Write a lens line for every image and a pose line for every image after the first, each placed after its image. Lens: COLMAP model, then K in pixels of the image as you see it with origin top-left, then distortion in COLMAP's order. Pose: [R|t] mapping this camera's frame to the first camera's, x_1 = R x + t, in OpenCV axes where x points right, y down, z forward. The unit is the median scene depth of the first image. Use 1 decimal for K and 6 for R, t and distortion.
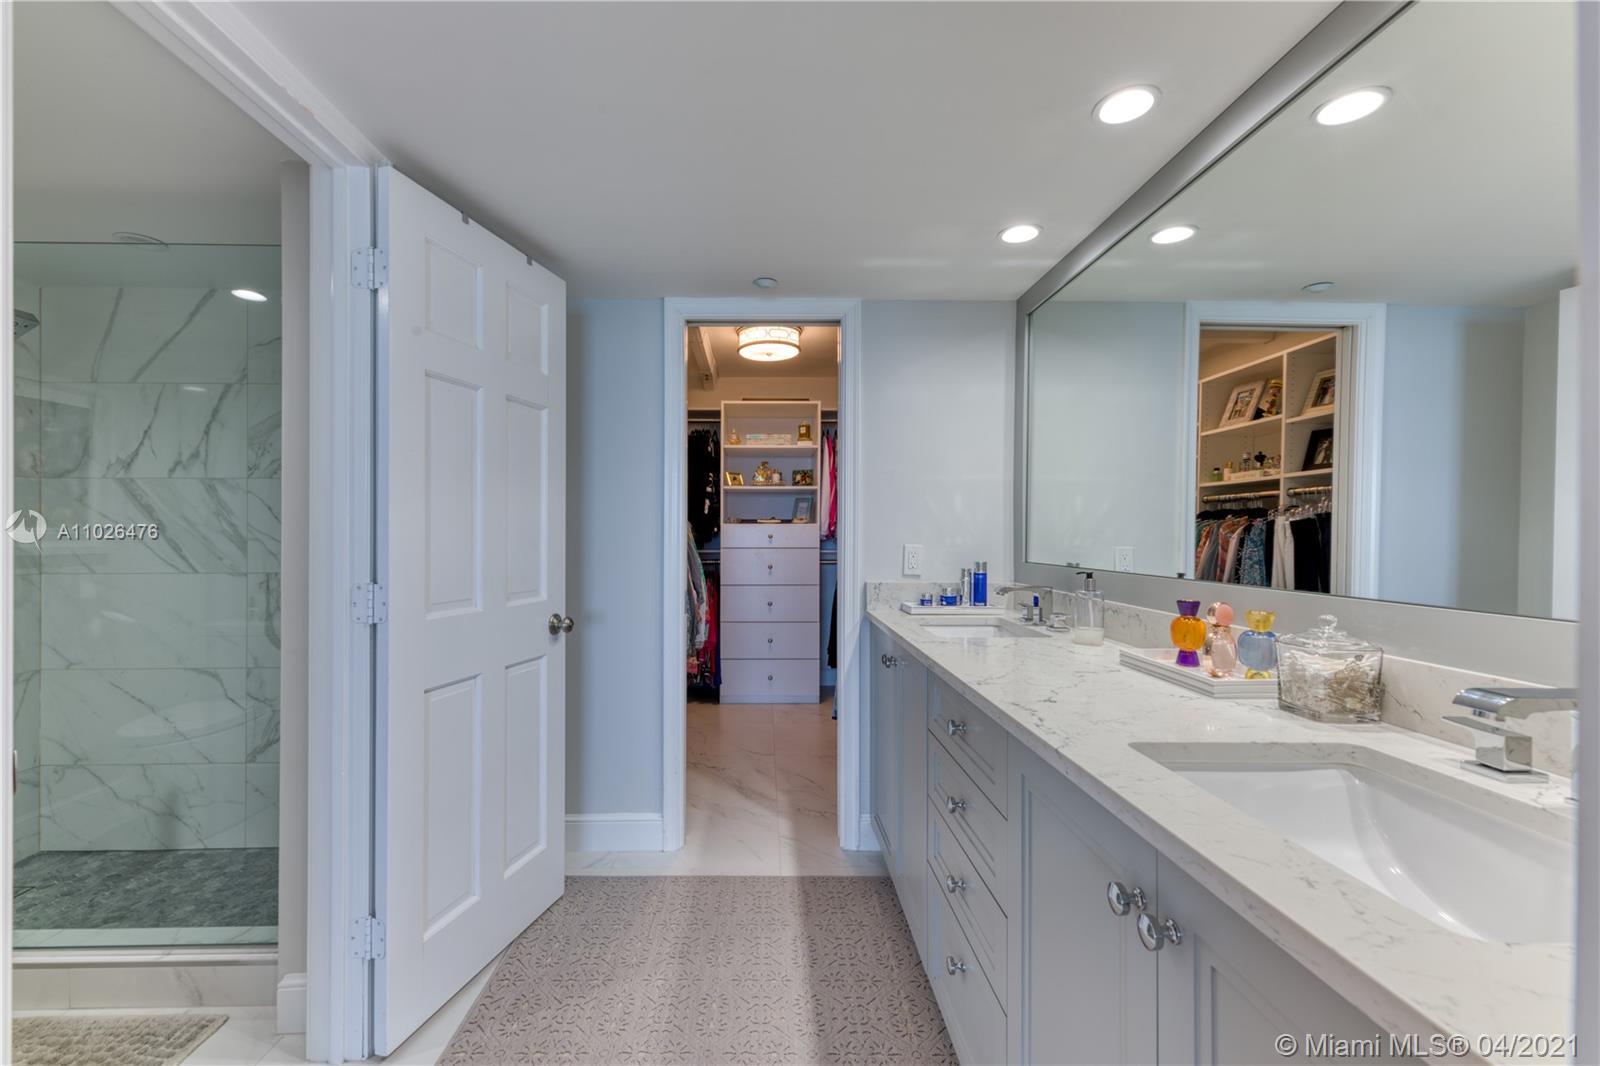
lens RADIAL K [[649.7, 0, 793.4], [0, 649.7, 535.4], [0, 0, 1]] dist [0.001842, 0.000119]
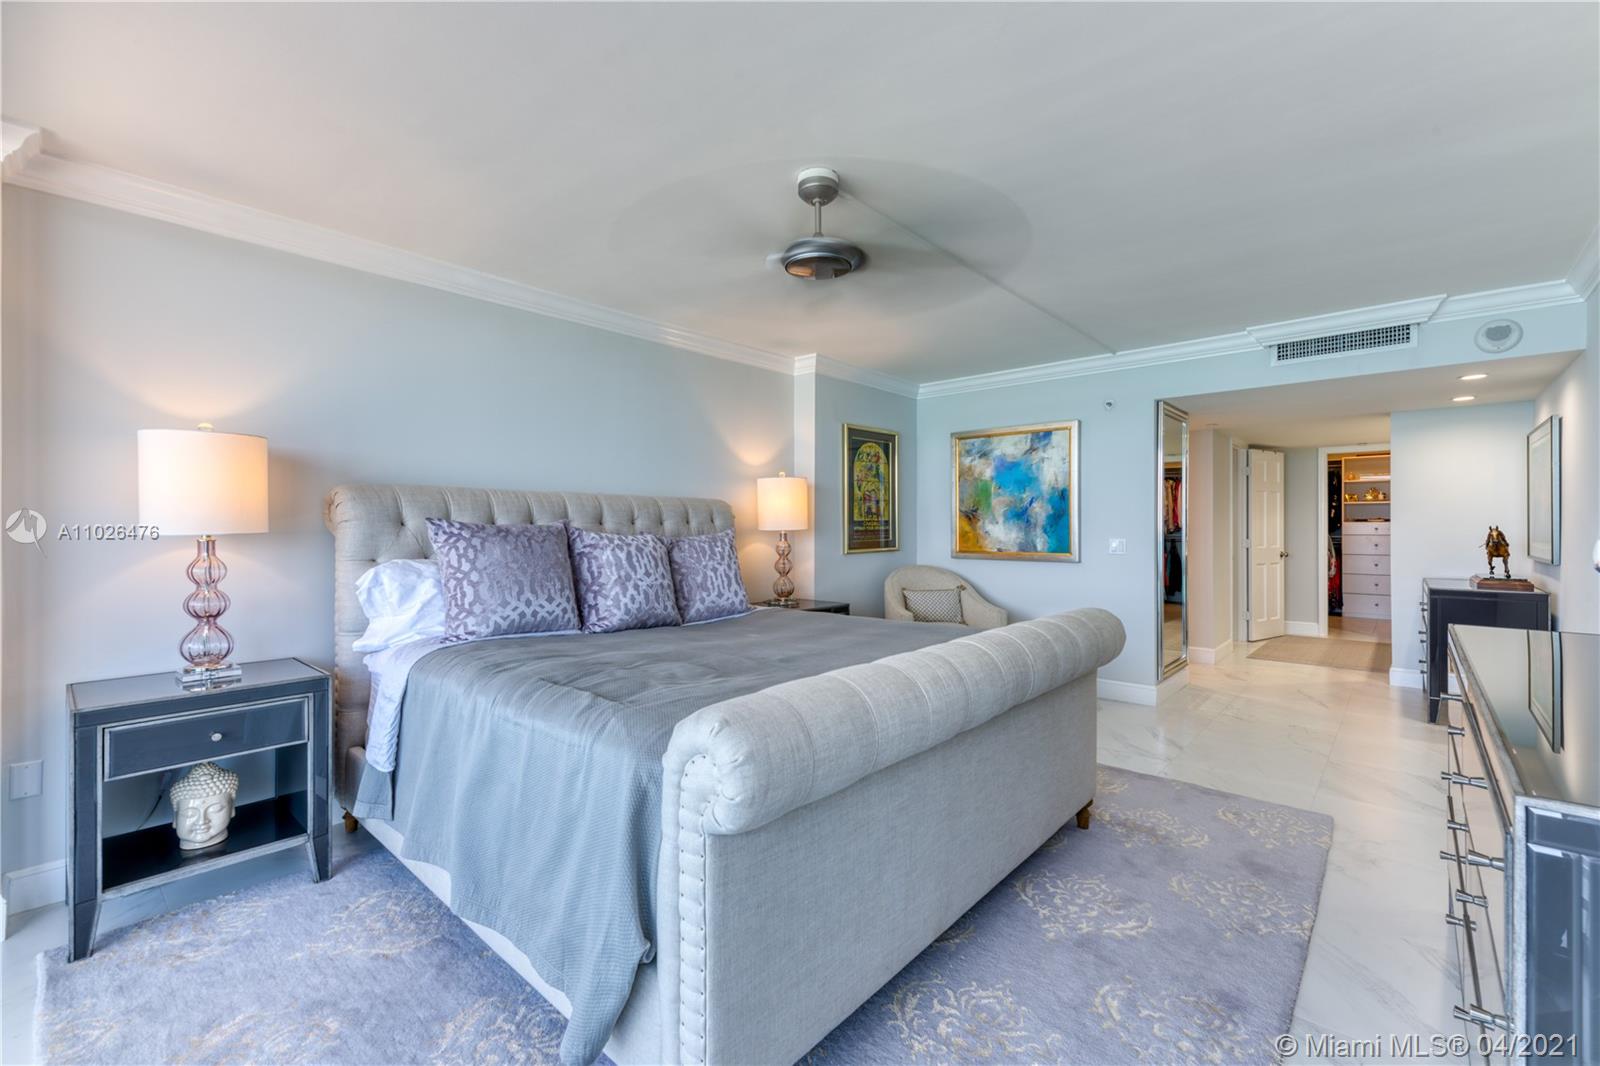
lens RADIAL K [[665.7, 0, 795.3], [0, 665.7, 524.8], [0, 0, 1]] dist [0.003087, -0.000380]
pose [[0.704165, -0.008100, -0.709990, 0.147866], [0.003012, 0.999960, -0.008420, 0.001456], [0.710030, 0.003791, 0.704161, -1.516995]]
